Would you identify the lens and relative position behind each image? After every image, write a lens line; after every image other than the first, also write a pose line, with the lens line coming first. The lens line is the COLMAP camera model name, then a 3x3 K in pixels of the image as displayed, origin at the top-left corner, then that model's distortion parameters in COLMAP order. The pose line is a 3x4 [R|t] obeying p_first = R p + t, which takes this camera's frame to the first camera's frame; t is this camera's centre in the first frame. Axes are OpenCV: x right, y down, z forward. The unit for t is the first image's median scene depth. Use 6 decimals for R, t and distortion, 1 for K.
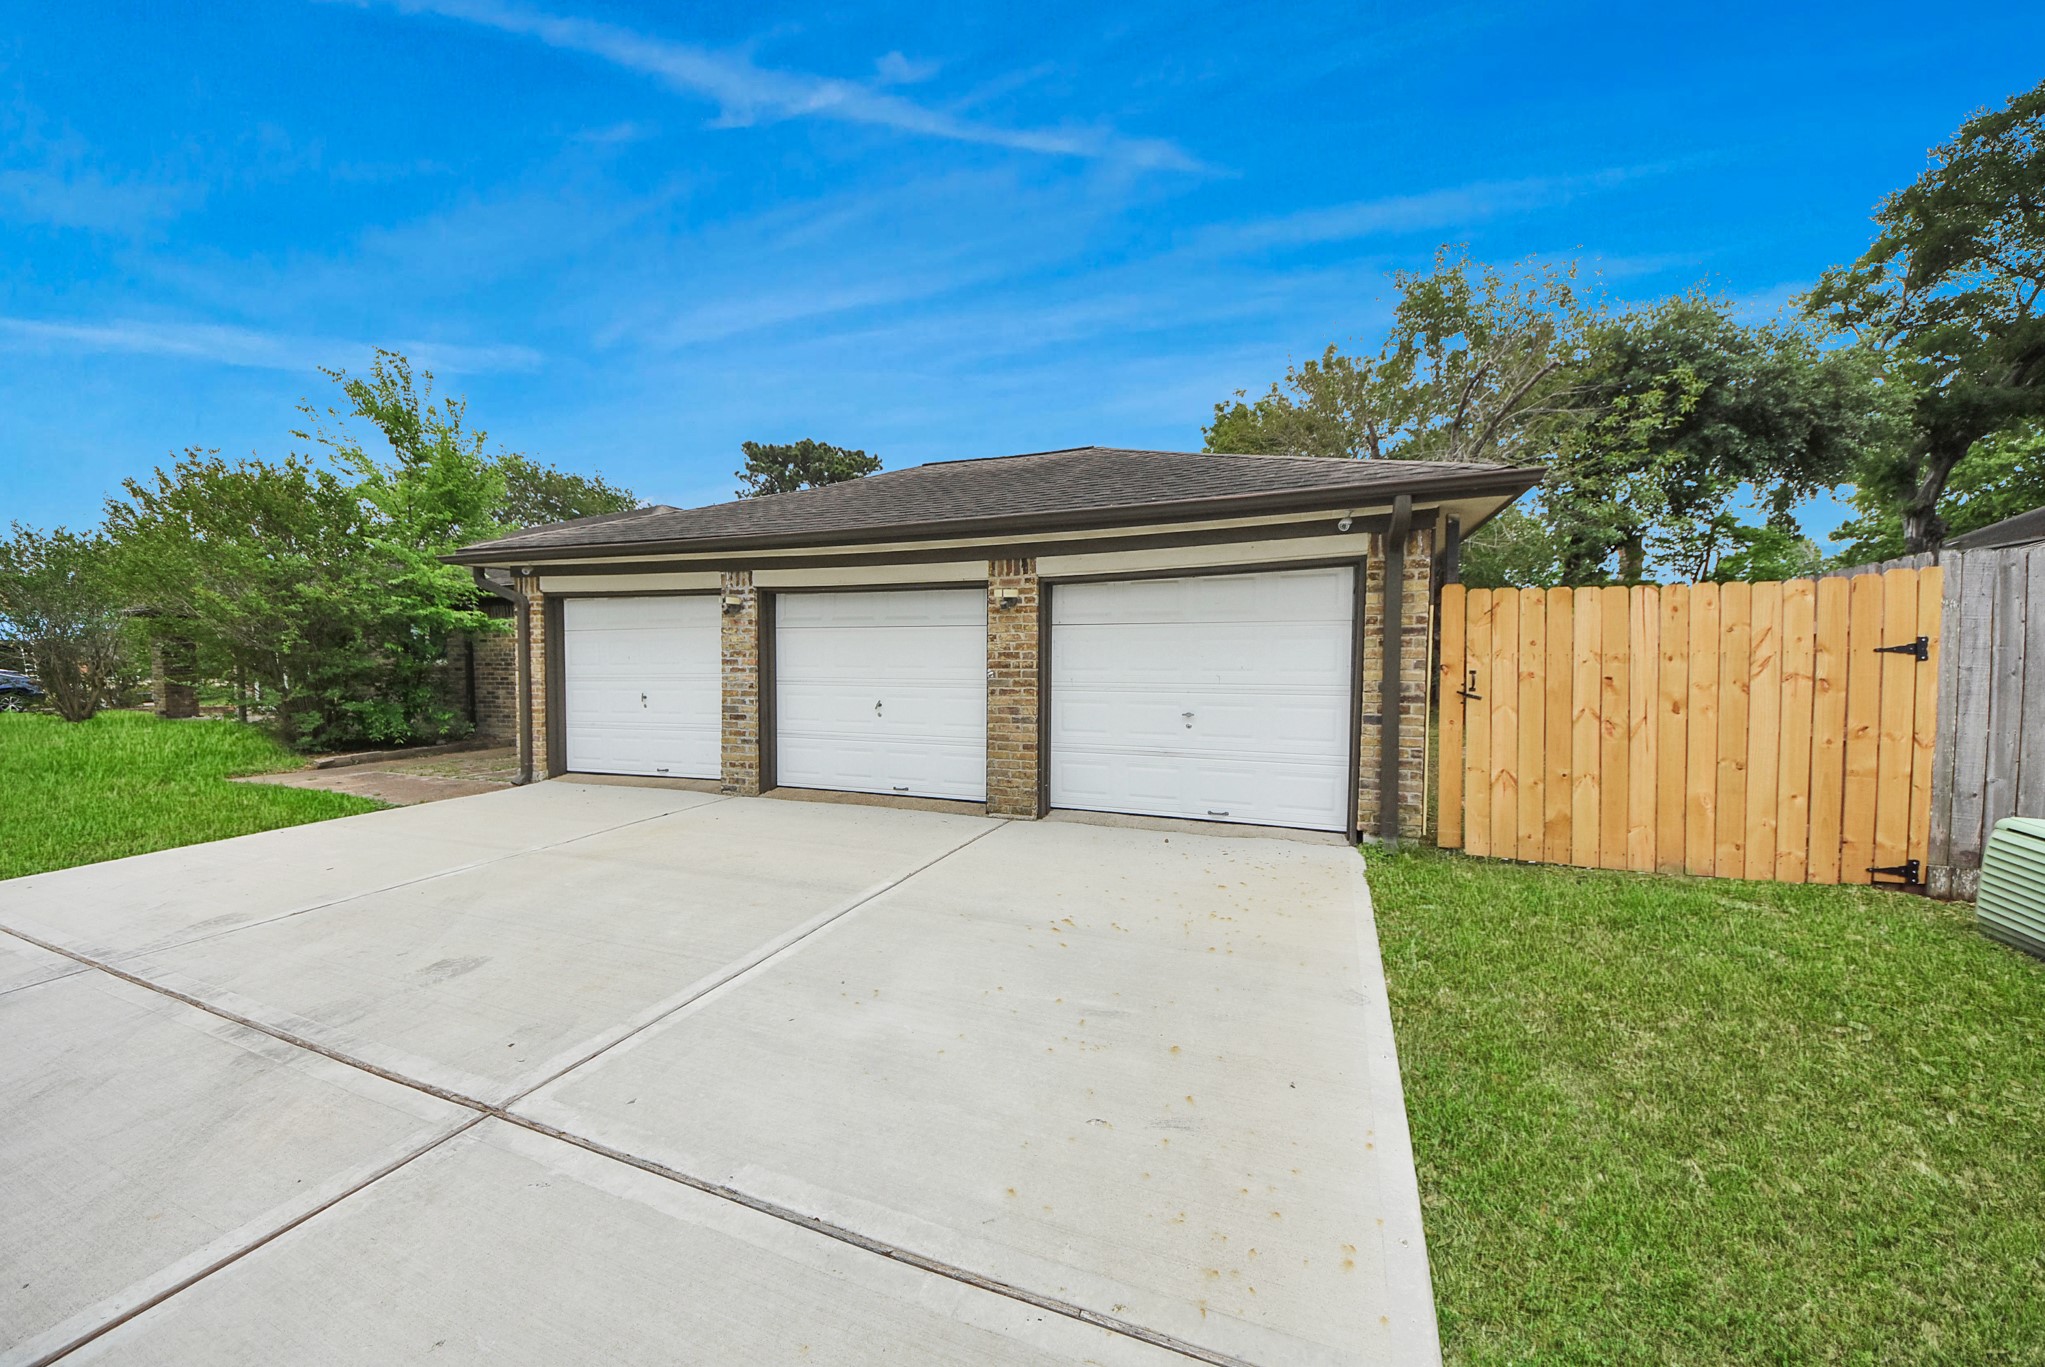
lens RADIAL K [[744.9, 0, 1035.7], [0, 744.9, 668.6], [0, 0, 1]] dist [-0.000531, -0.001285]
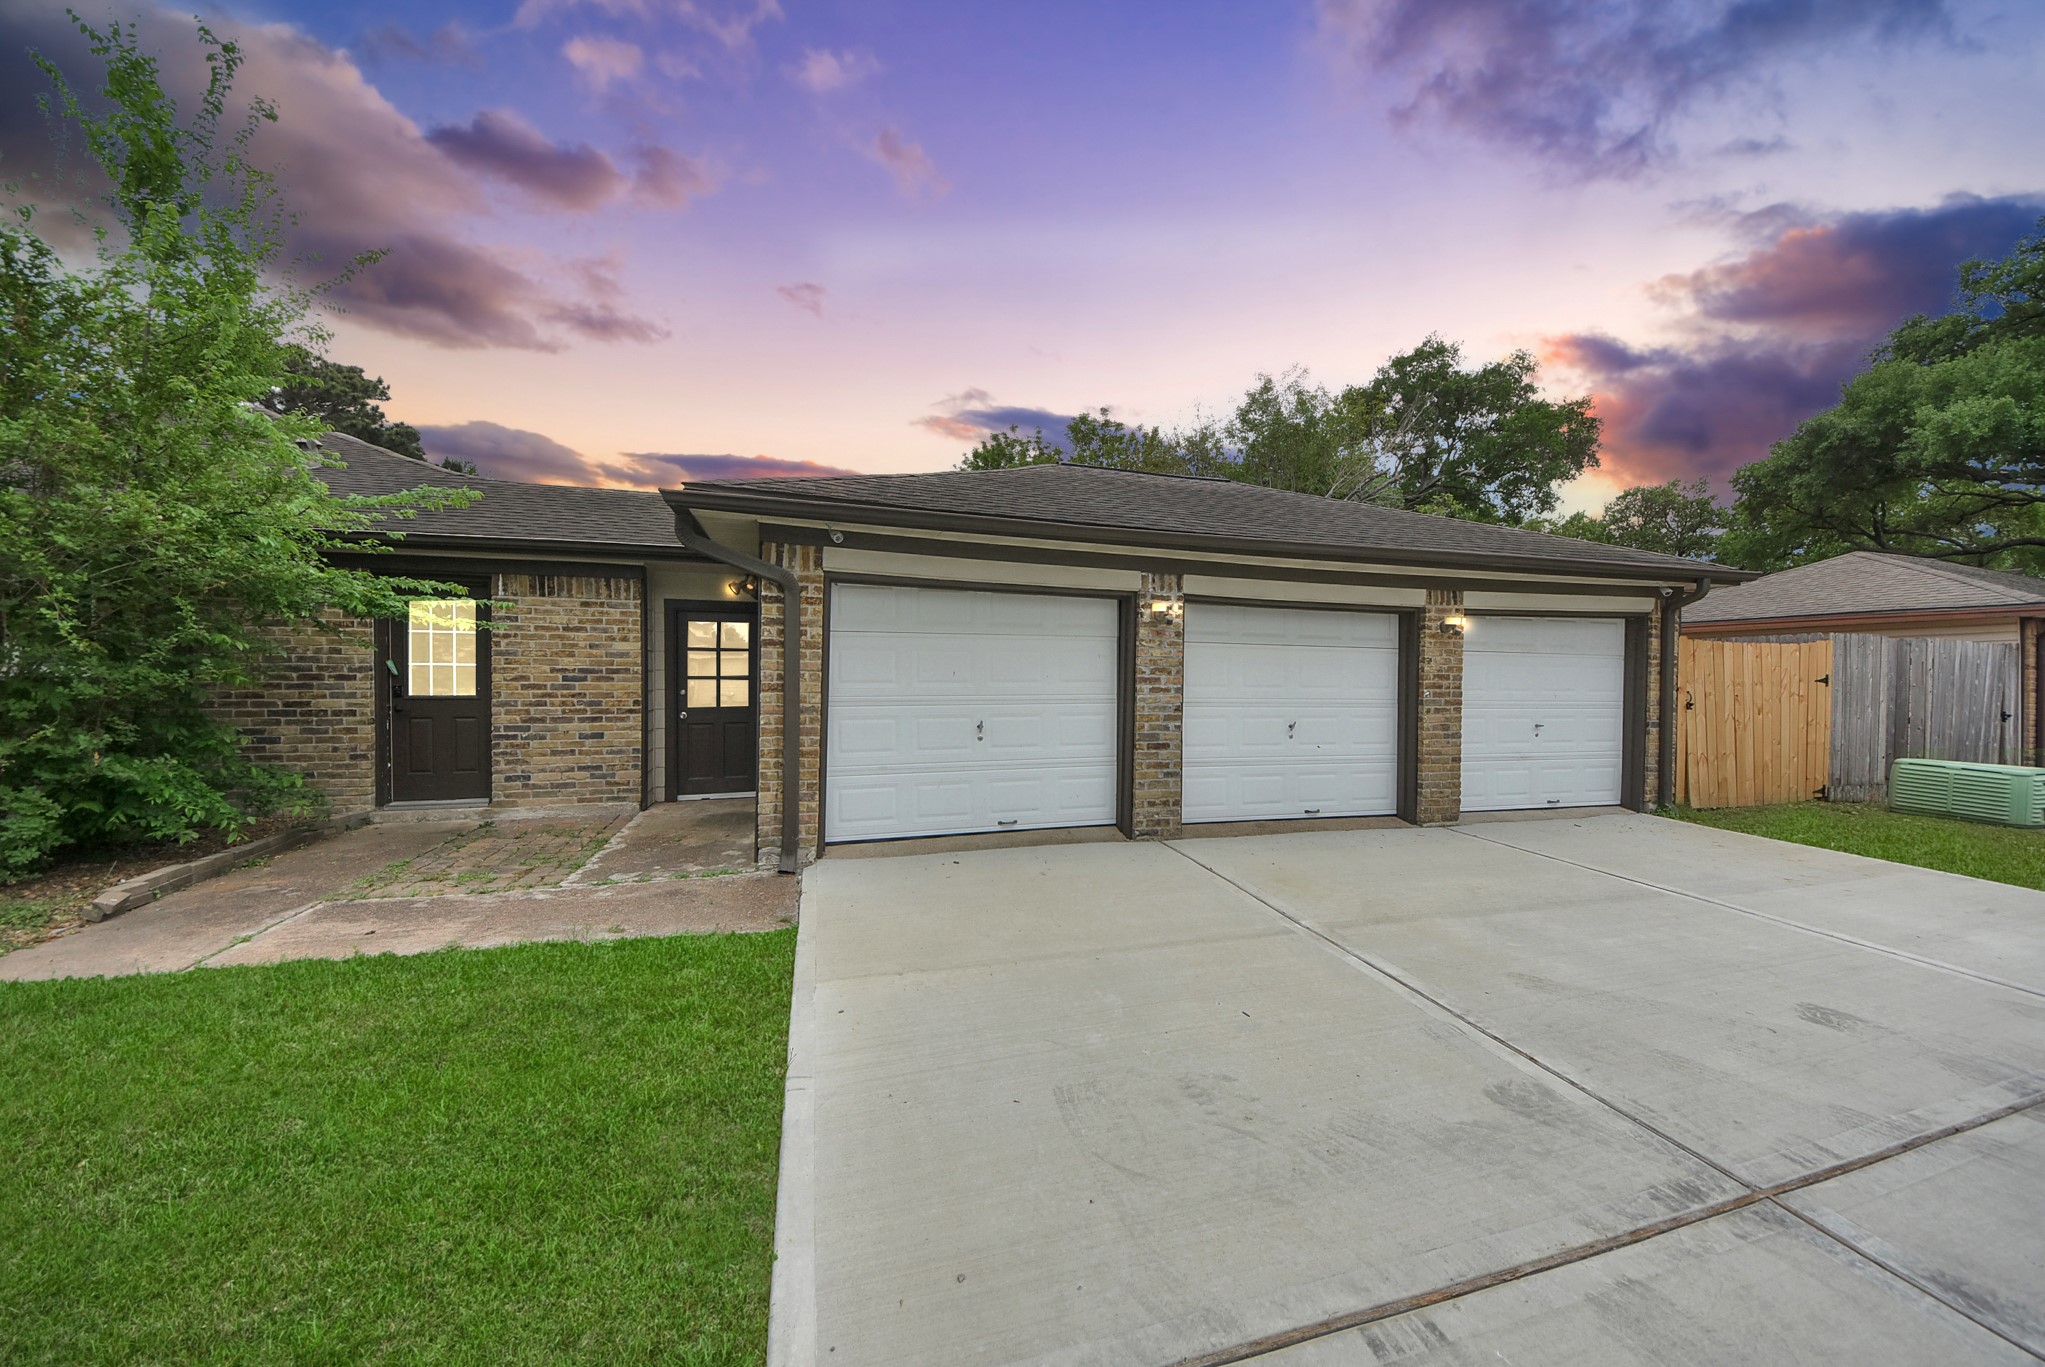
lens RADIAL K [[744.9, 0, 1054.1], [0, 744.9, 678.3], [0, 0, 1]] dist [-0.000531, -0.001285]
pose [[0.789222, 0.007921, 0.614057, -1.174196], [-0.003696, 0.999960, -0.008148, -0.005103], [-0.614097, 0.004161, 0.789220, 0.477794]]
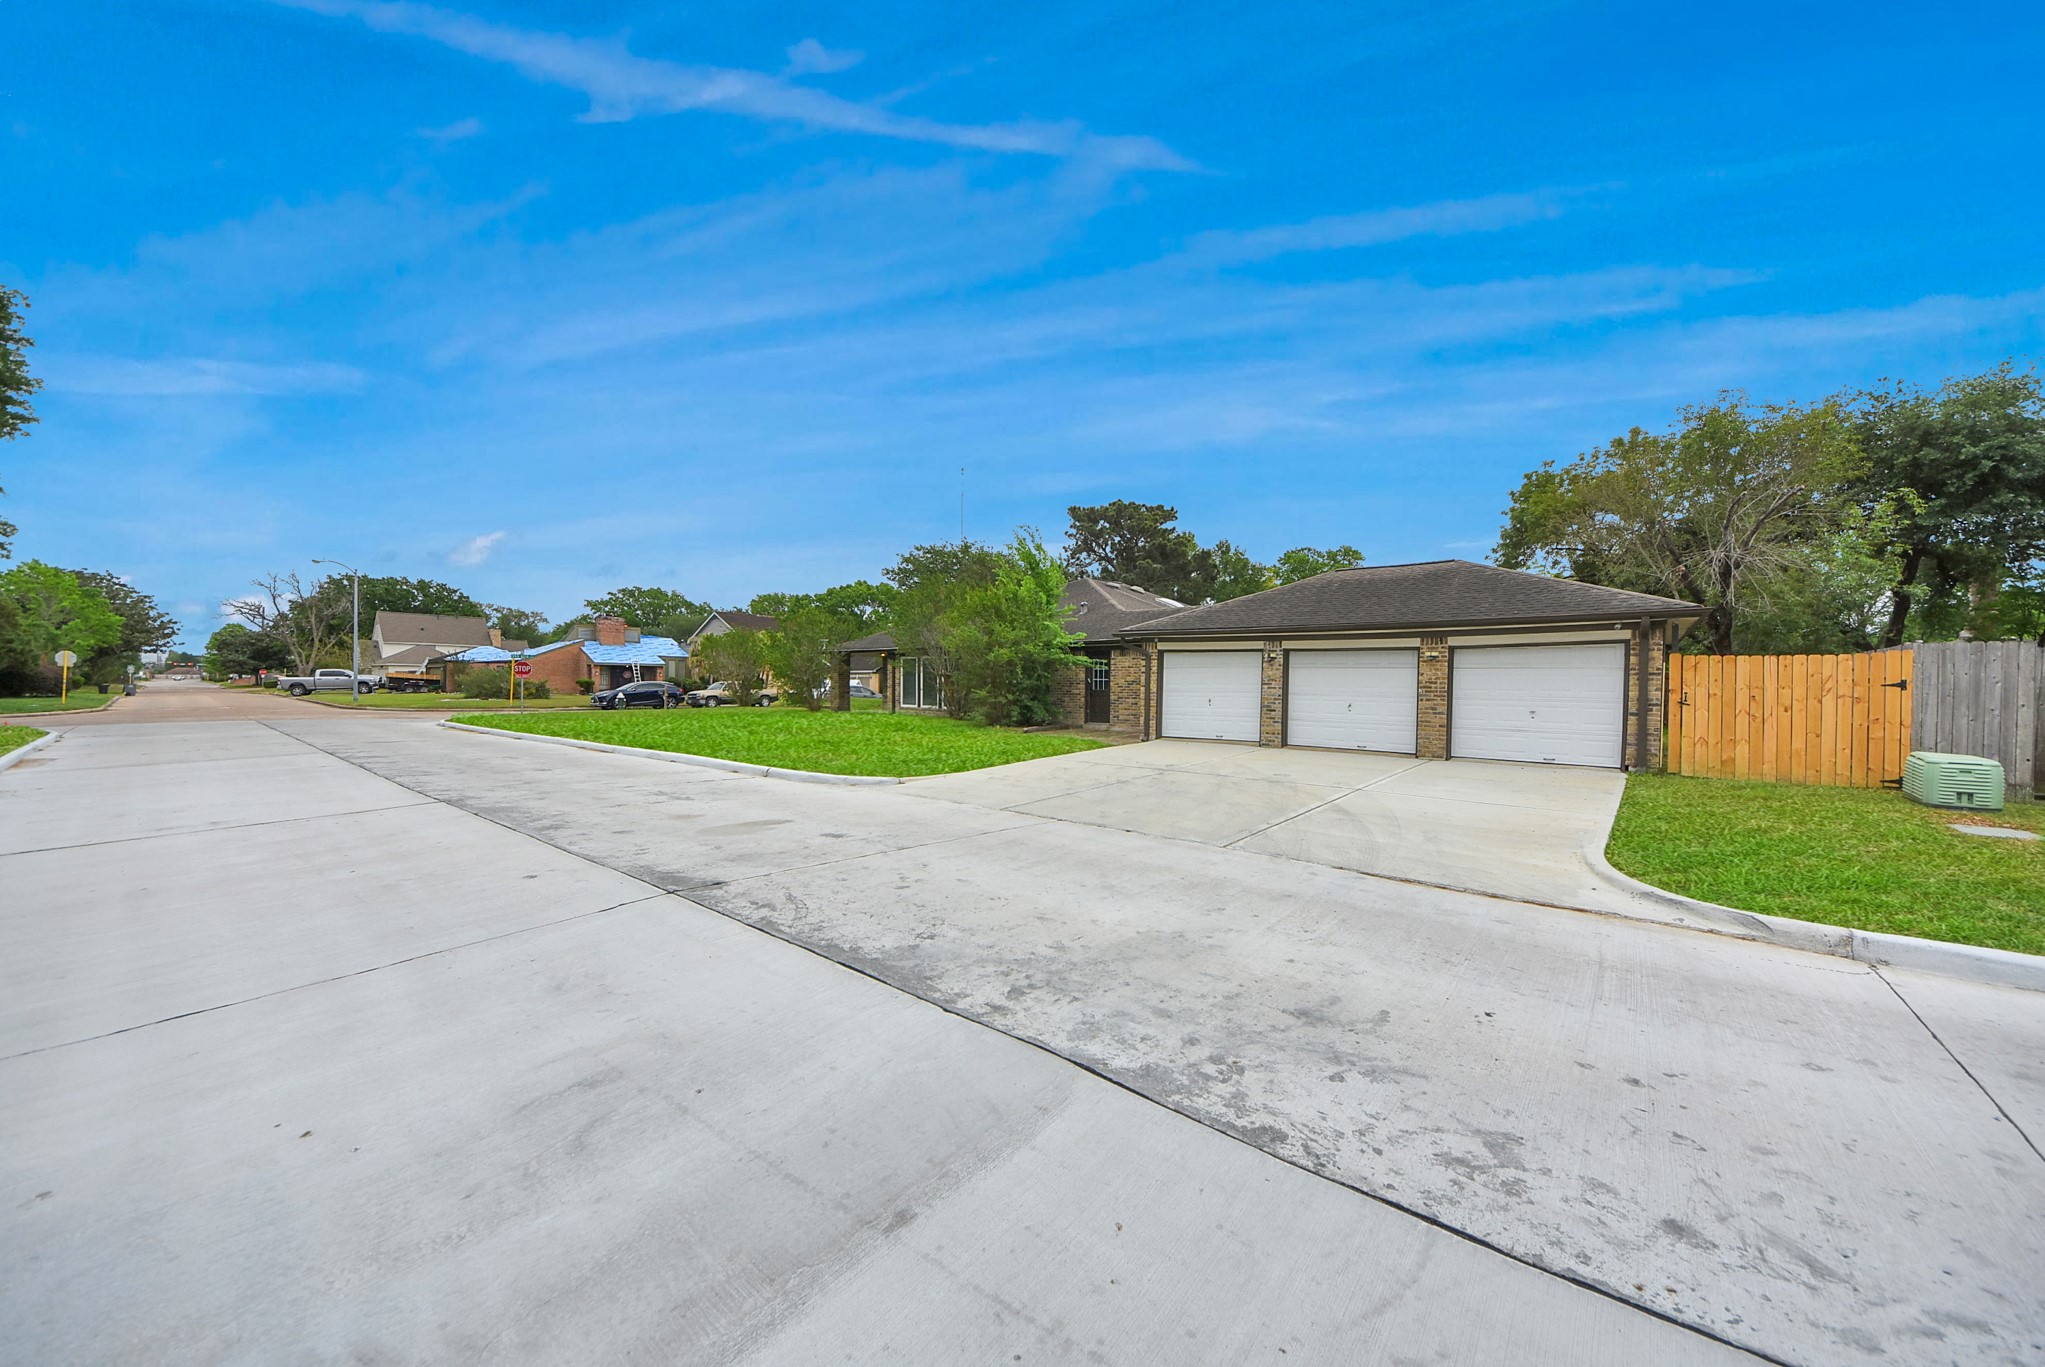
lens RADIAL K [[744.9, 0, 1012.3], [0, 744.9, 674.9], [0, 0, 1]] dist [-0.000531, -0.001285]
pose [[0.941029, 0.009260, -0.338200, -0.446053], [-0.017378, 0.999629, -0.020983, 0.025823], [0.337881, 0.025622, 0.940840, -1.419615]]
